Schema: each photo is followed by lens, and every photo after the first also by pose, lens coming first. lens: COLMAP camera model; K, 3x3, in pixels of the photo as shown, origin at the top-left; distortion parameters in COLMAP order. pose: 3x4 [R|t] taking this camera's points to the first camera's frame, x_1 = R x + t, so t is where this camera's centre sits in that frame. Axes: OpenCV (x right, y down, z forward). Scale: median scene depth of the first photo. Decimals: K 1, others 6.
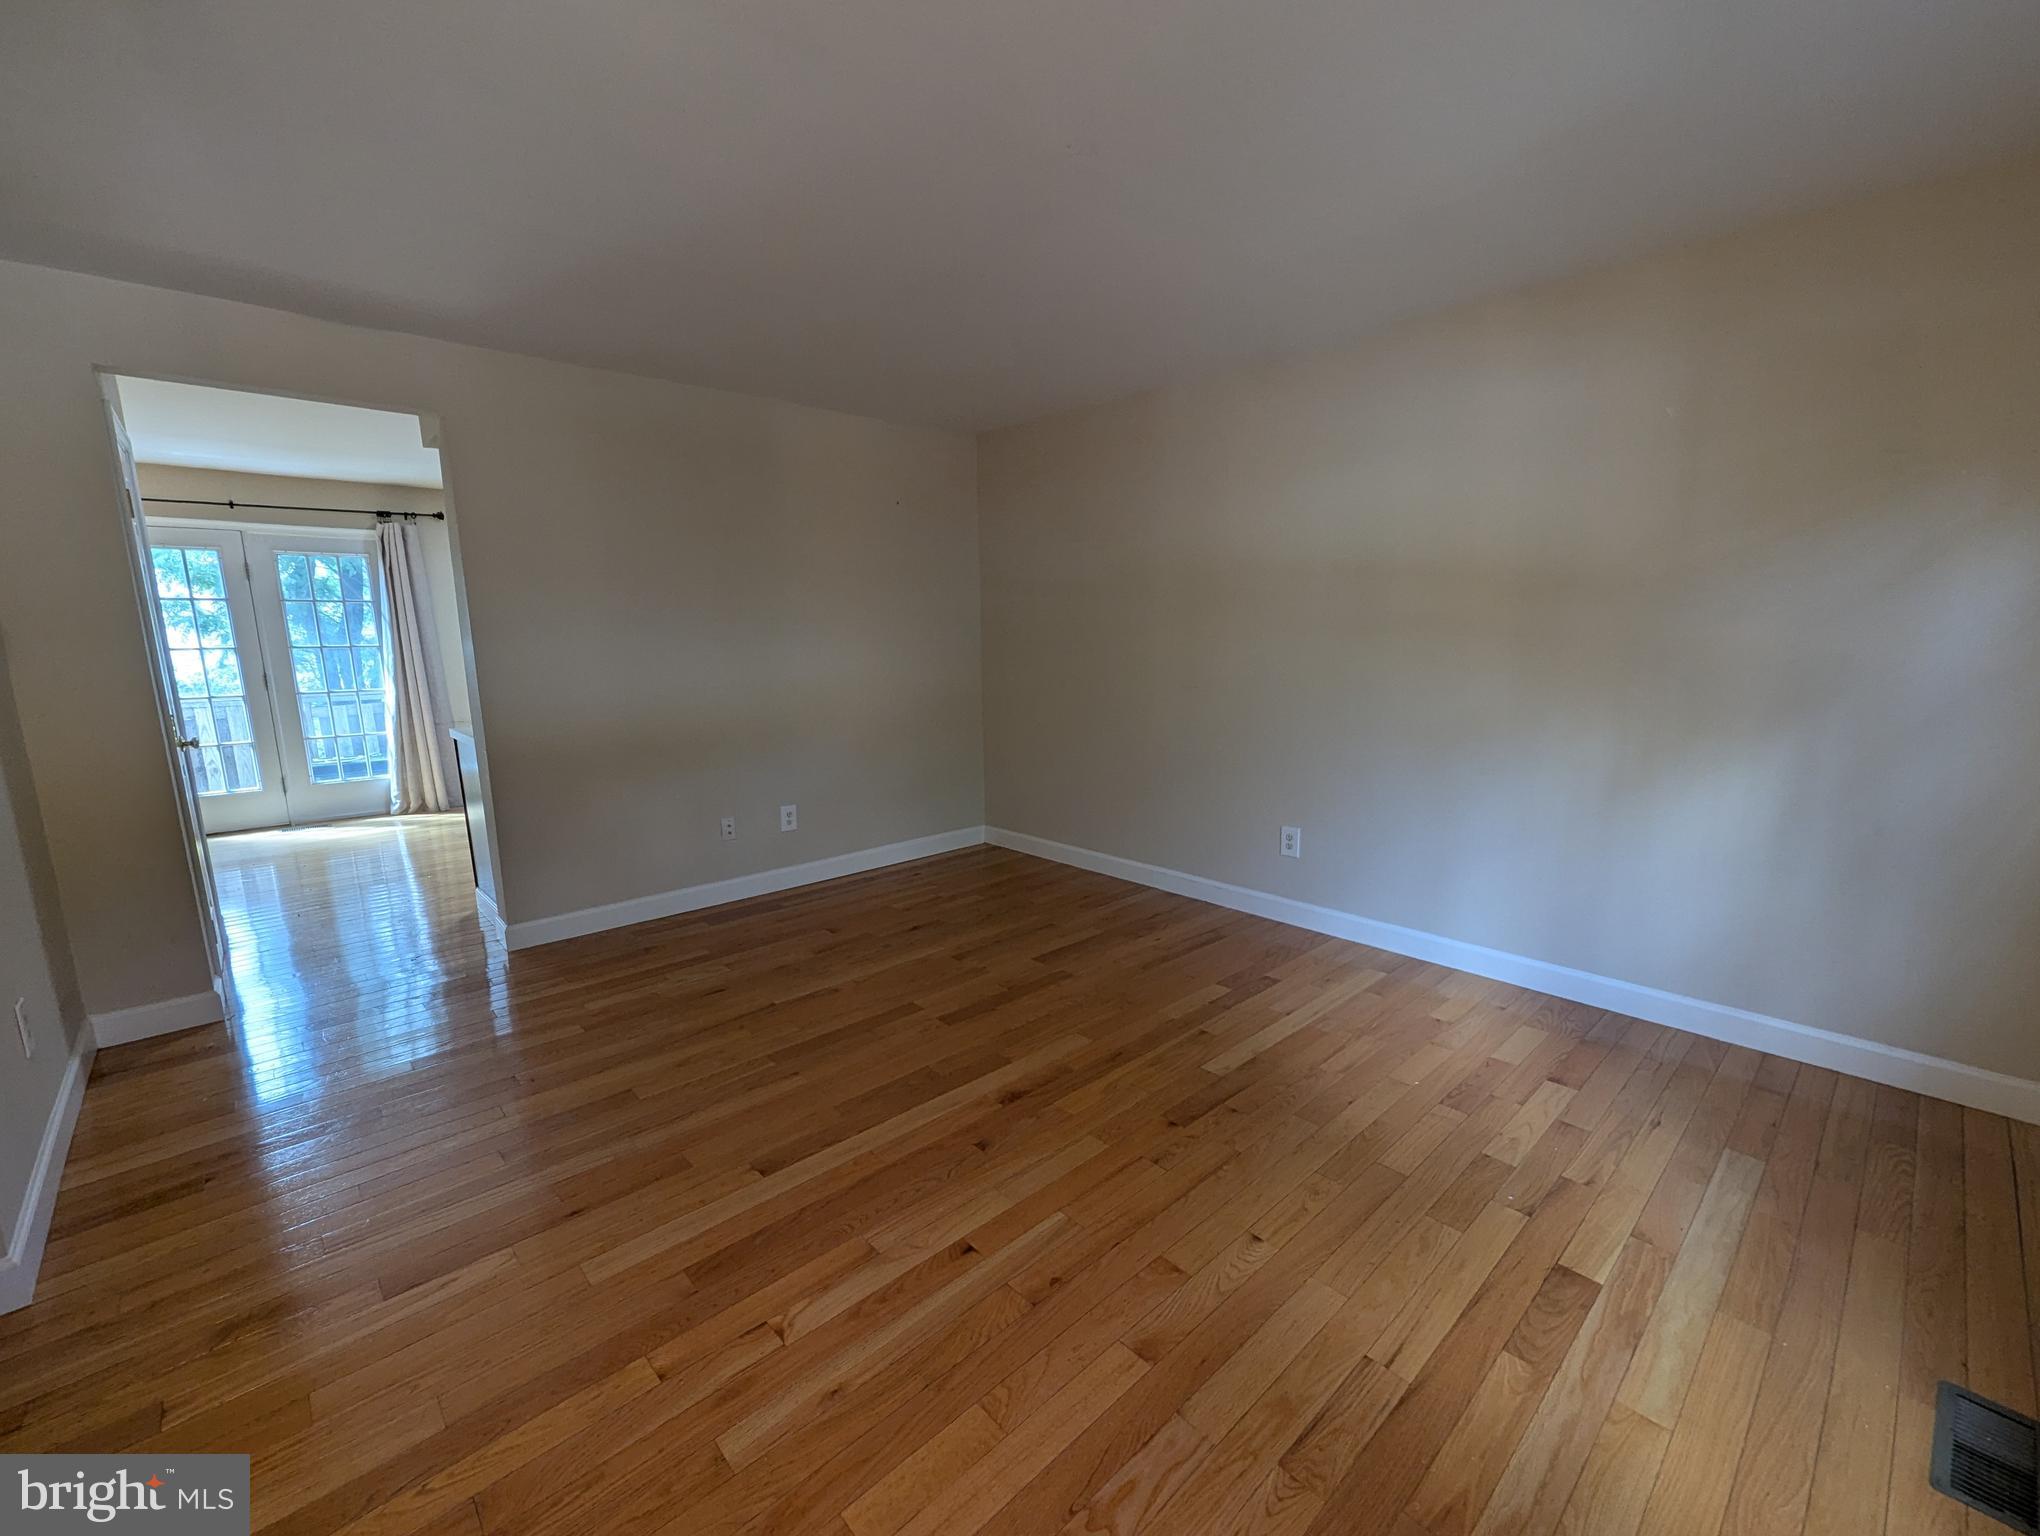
lens RADIAL K [[849.3, 0, 1024.7], [0, 849.3, 780.6], [0, 0, 1]] dist [0.000956, 0.000598]
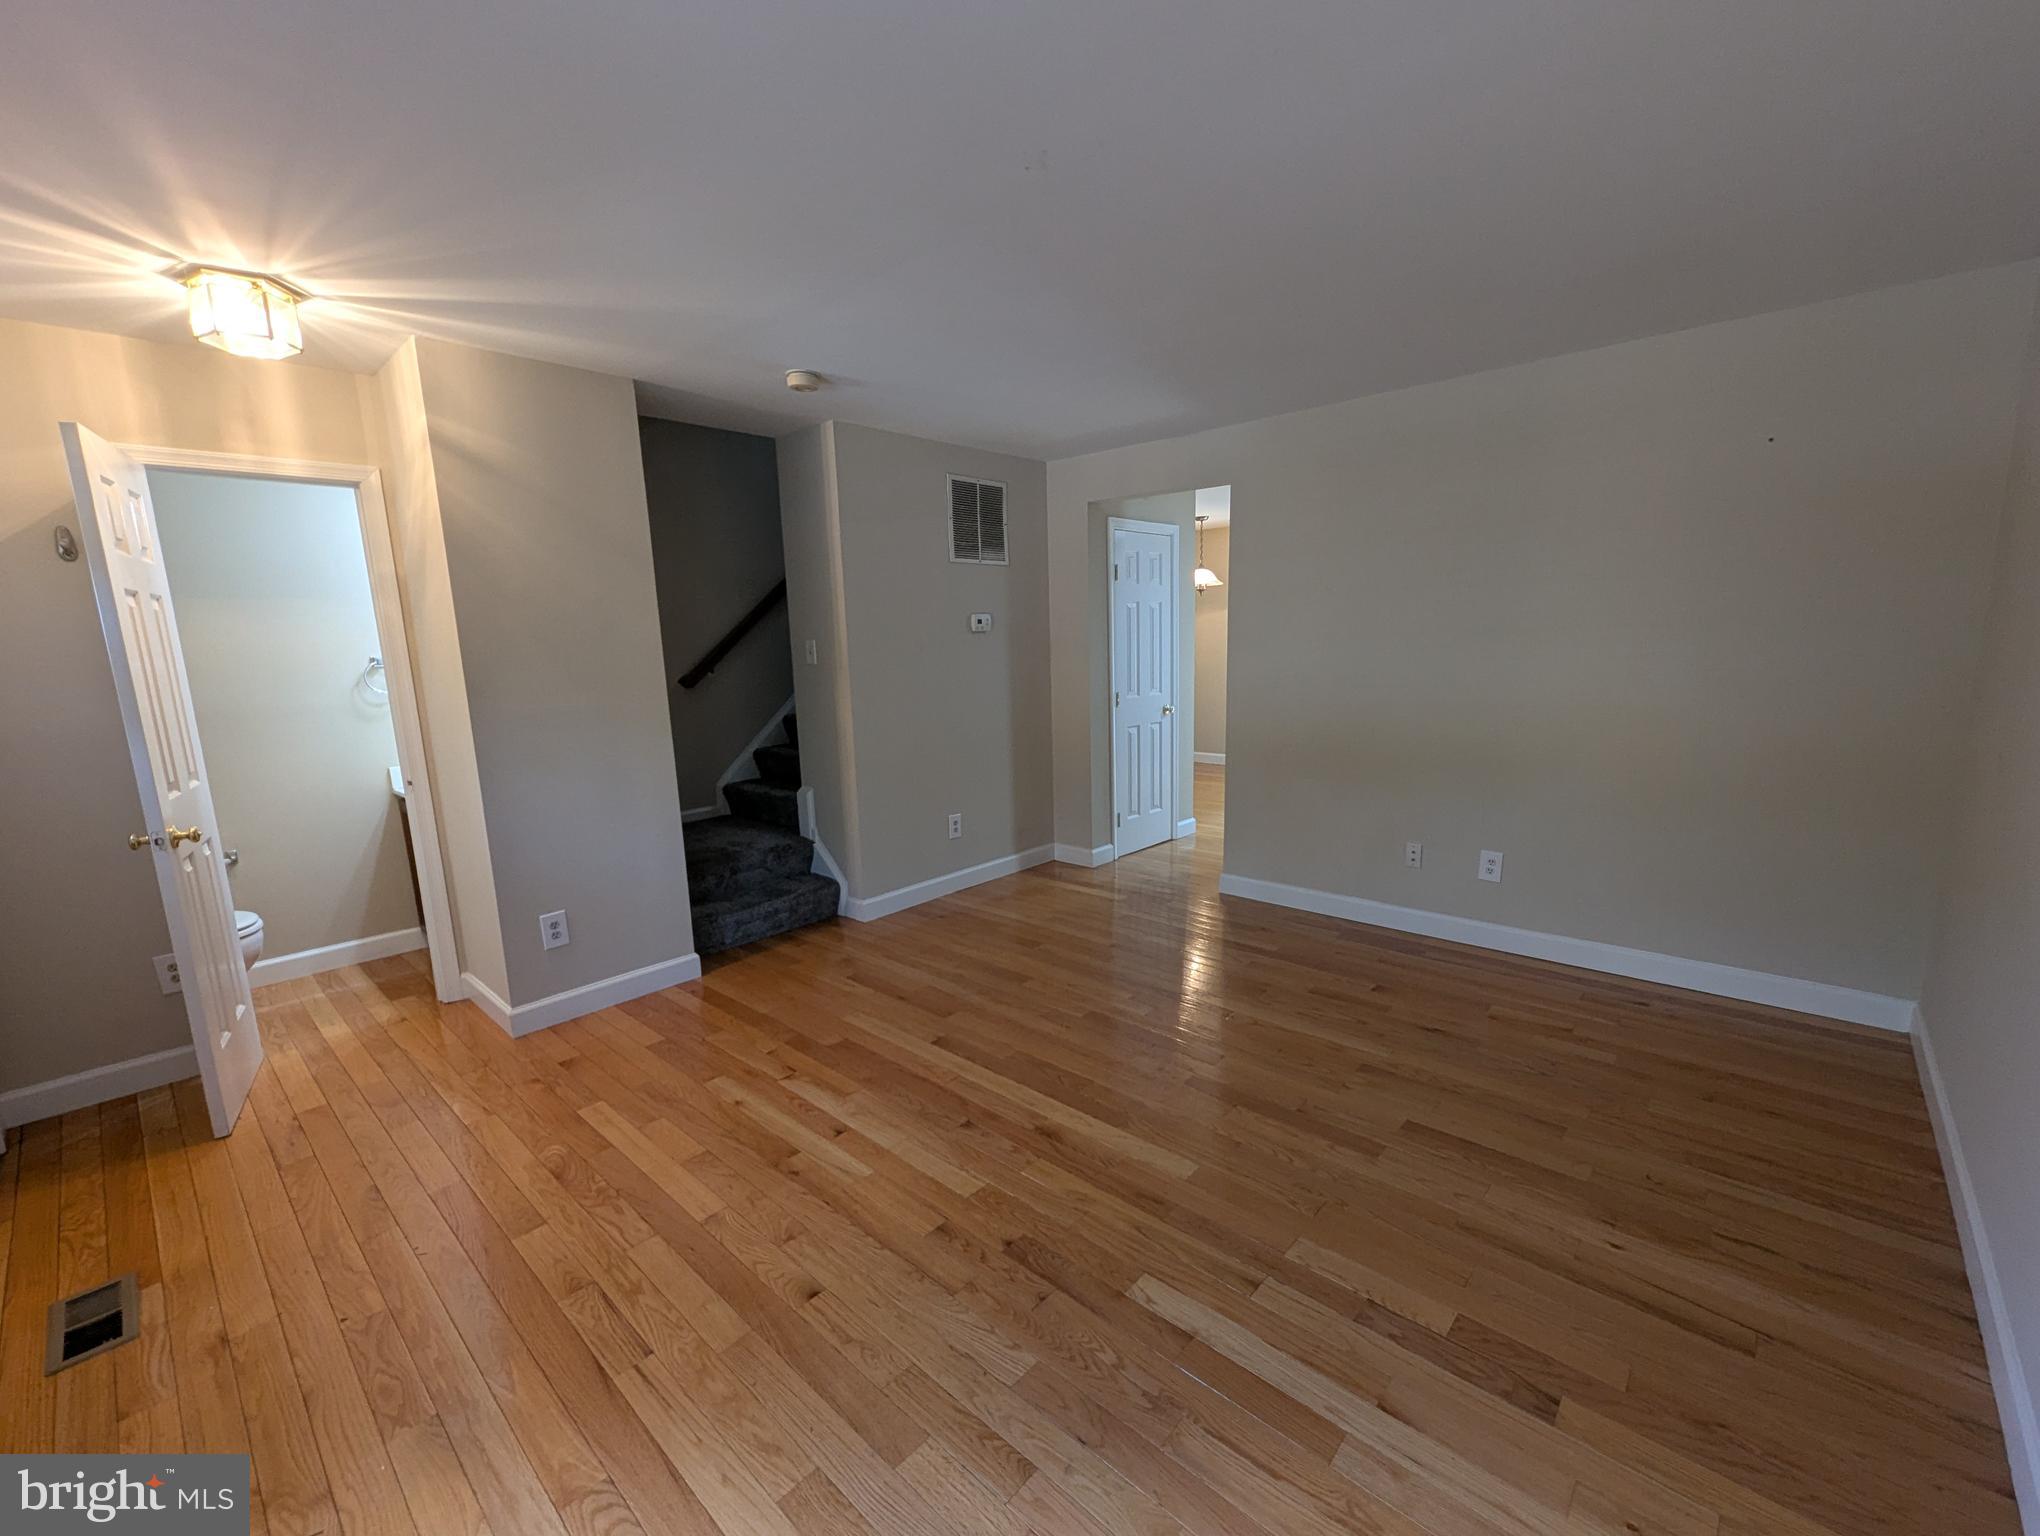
lens RADIAL K [[849.3, 0, 1024.7], [0, 849.3, 780.6], [0, 0, 1]] dist [0.000956, 0.000598]
pose [[0.084529, 0.177023, -0.980570, 0.724117], [-0.146943, 0.975547, 0.163449, -0.158550], [0.985527, 0.130272, 0.108474, 0.652303]]
